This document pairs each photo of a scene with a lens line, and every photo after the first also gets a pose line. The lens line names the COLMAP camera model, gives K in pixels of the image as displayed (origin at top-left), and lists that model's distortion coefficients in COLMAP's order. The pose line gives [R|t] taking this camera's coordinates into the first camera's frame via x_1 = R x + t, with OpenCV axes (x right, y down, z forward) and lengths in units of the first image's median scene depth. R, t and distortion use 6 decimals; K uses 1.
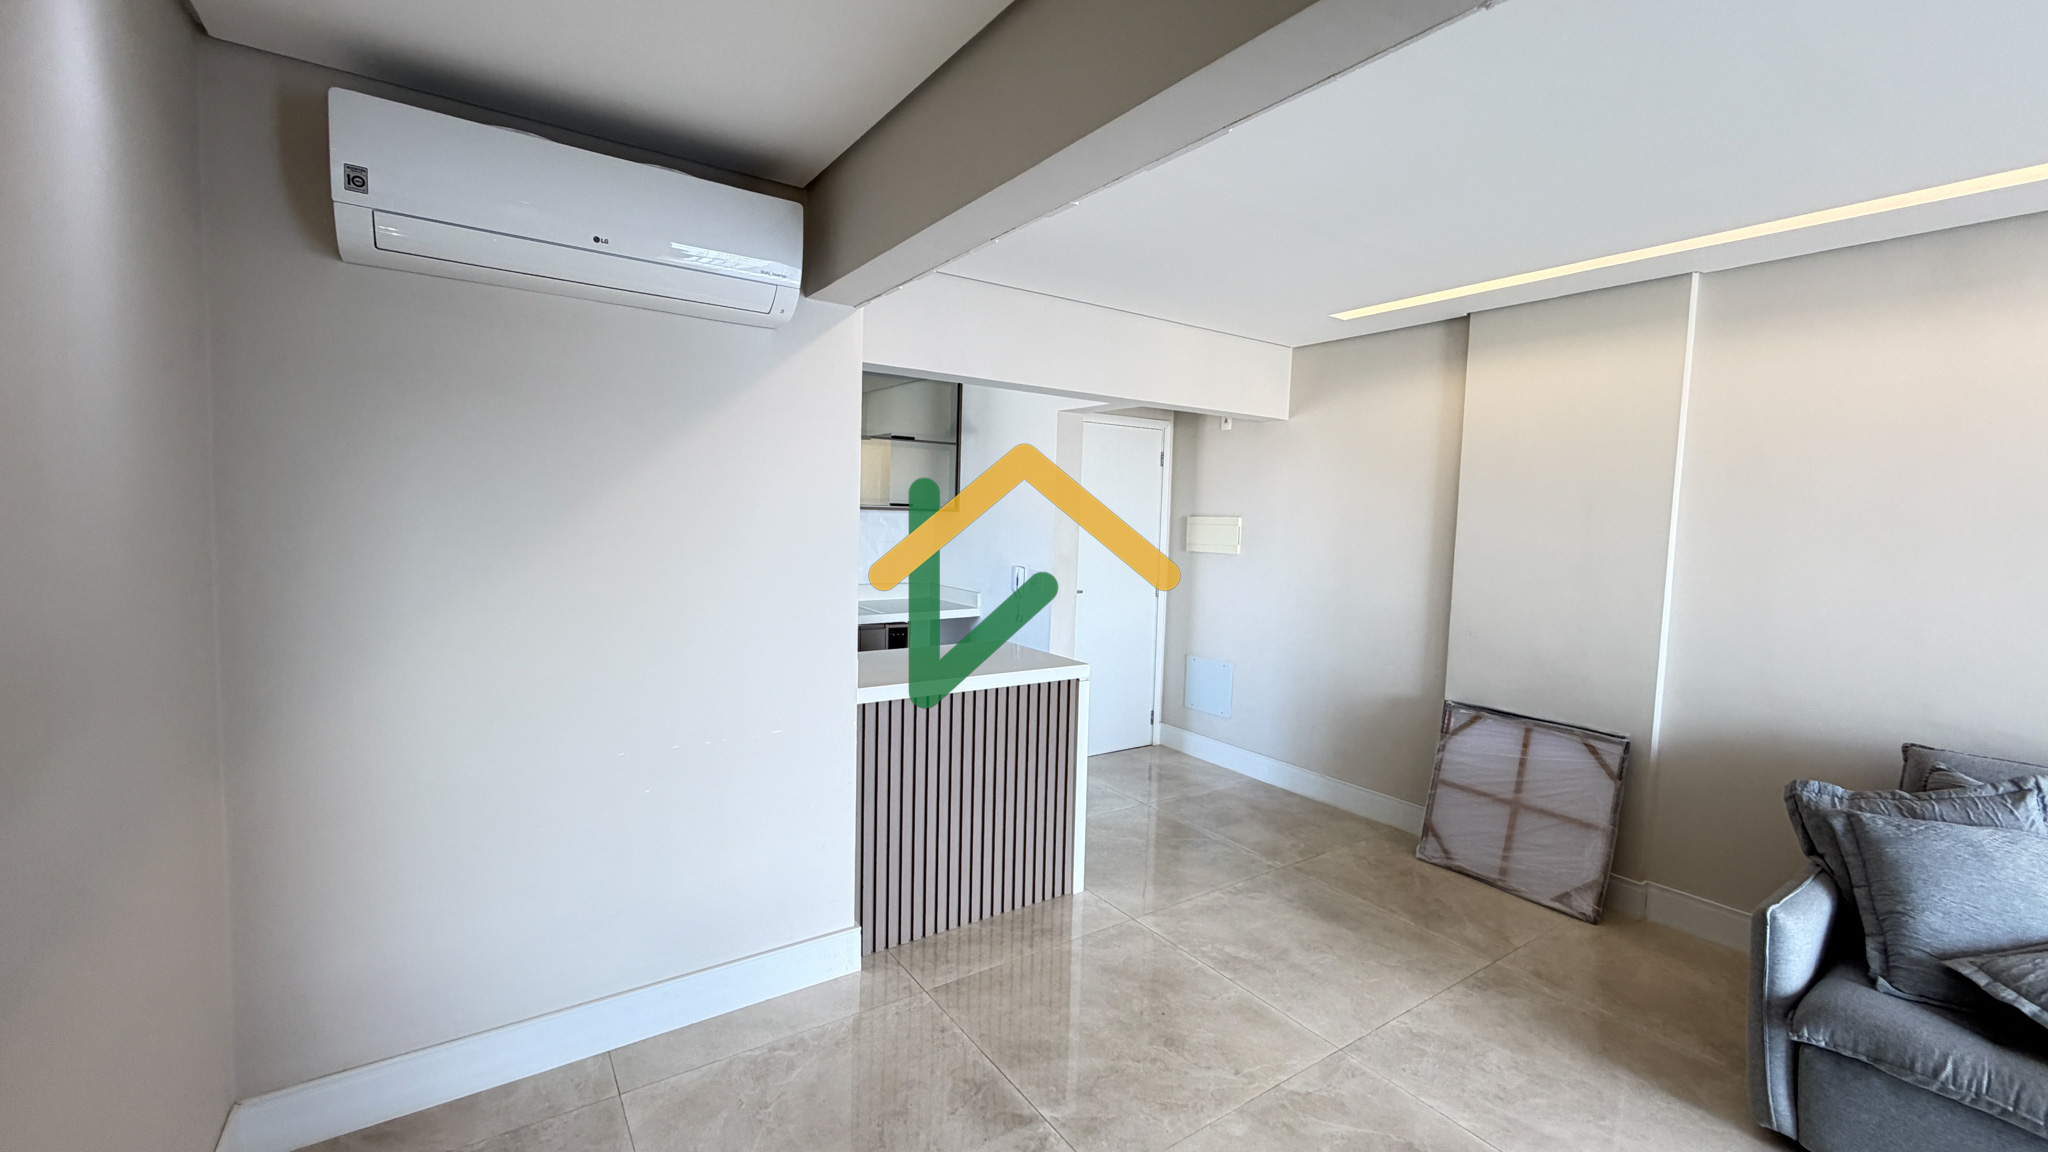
lens RADIAL K [[820.1, 0, 1015.1], [0, 820.1, 574.4], [0, 0, 1]] dist [0.001086, 0.000121]
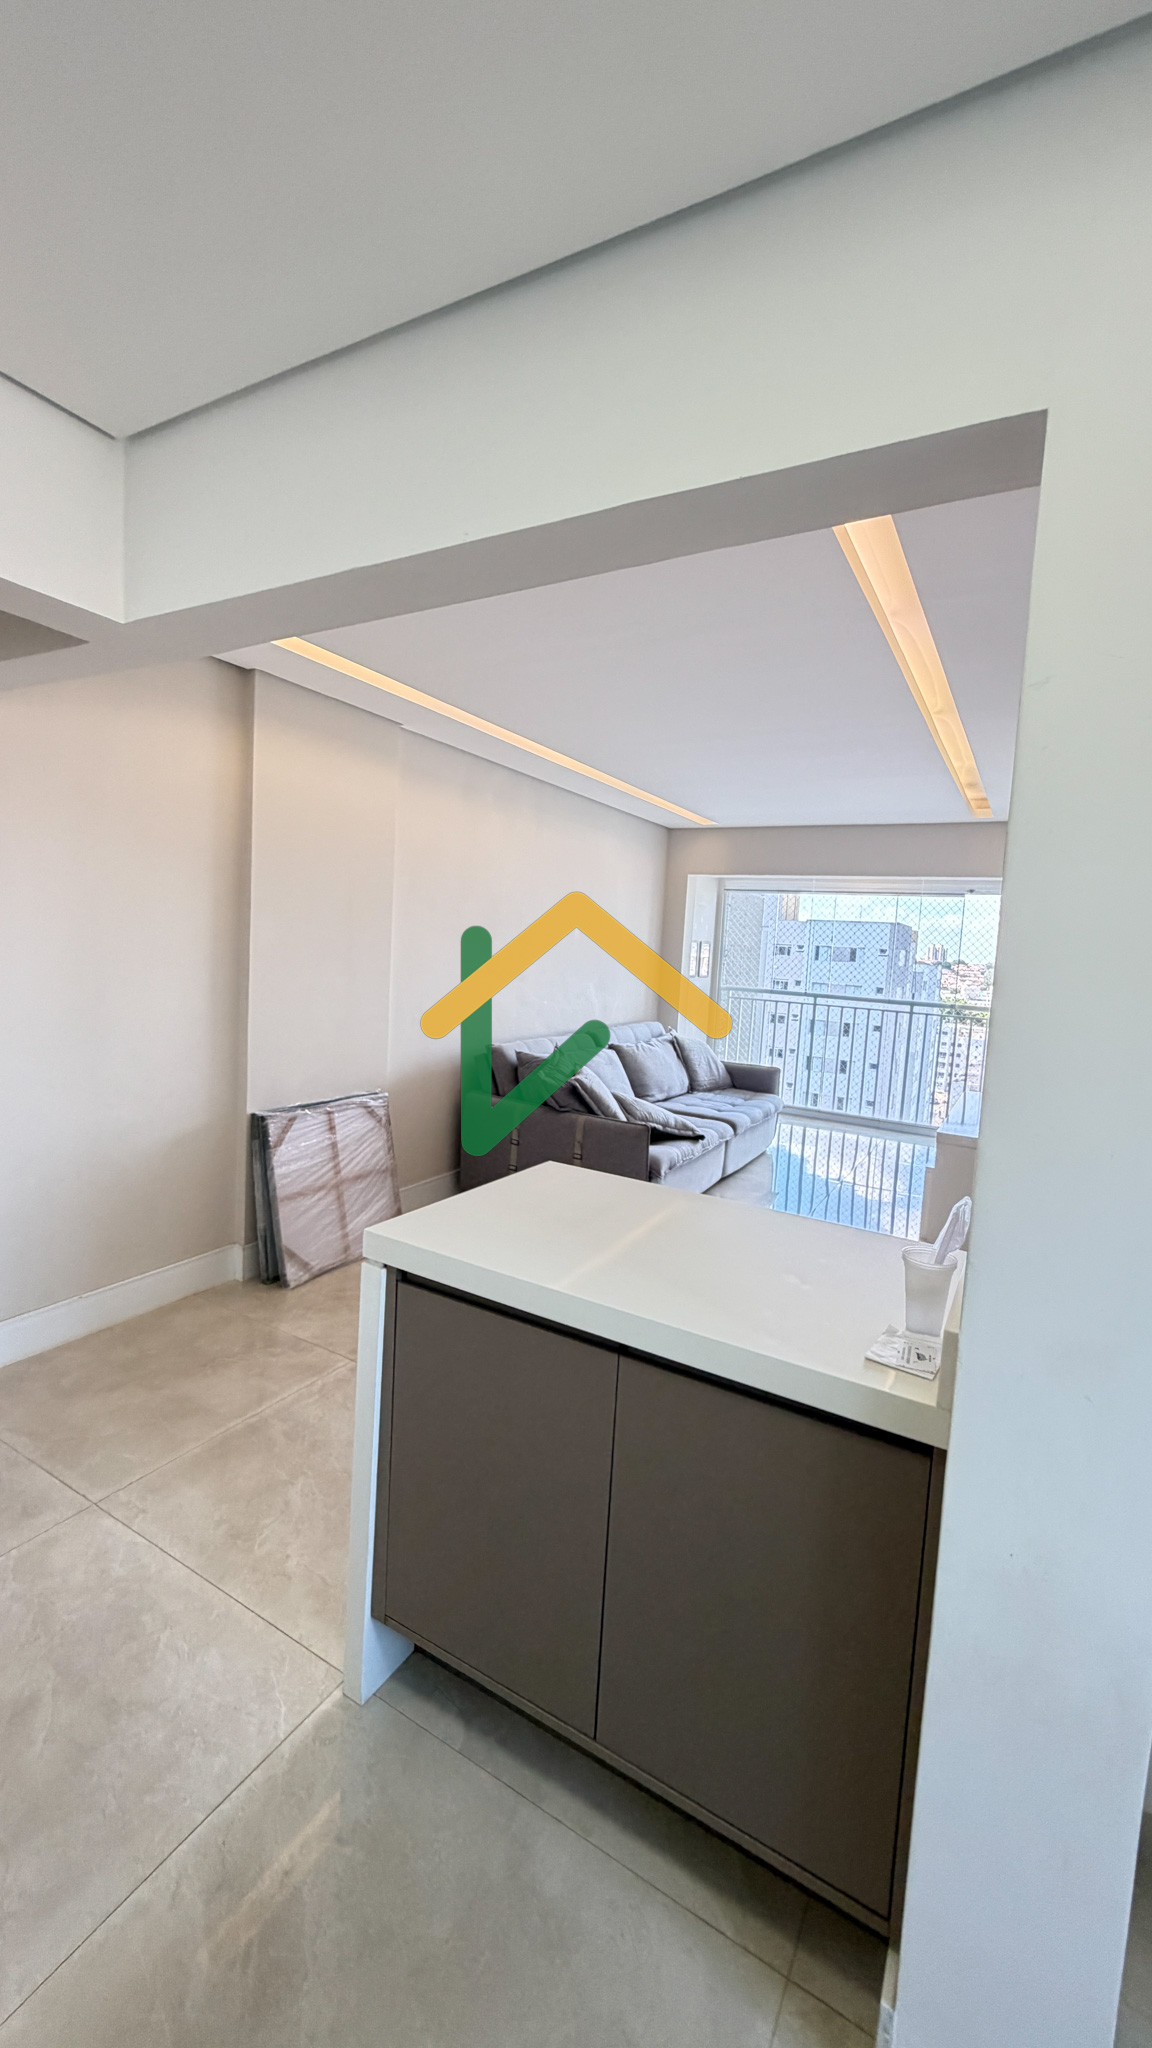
lens RADIAL K [[819.9, 0, 574.5], [0, 819.9, 1015.4], [0, 0, 1]] dist [-0.000617, 0.000109]
pose [[-0.434508, -0.130364, 0.891183, -0.372722], [0.001599, 0.989356, 0.145505, -0.074814], [-0.900666, 0.064648, -0.429675, 0.988434]]
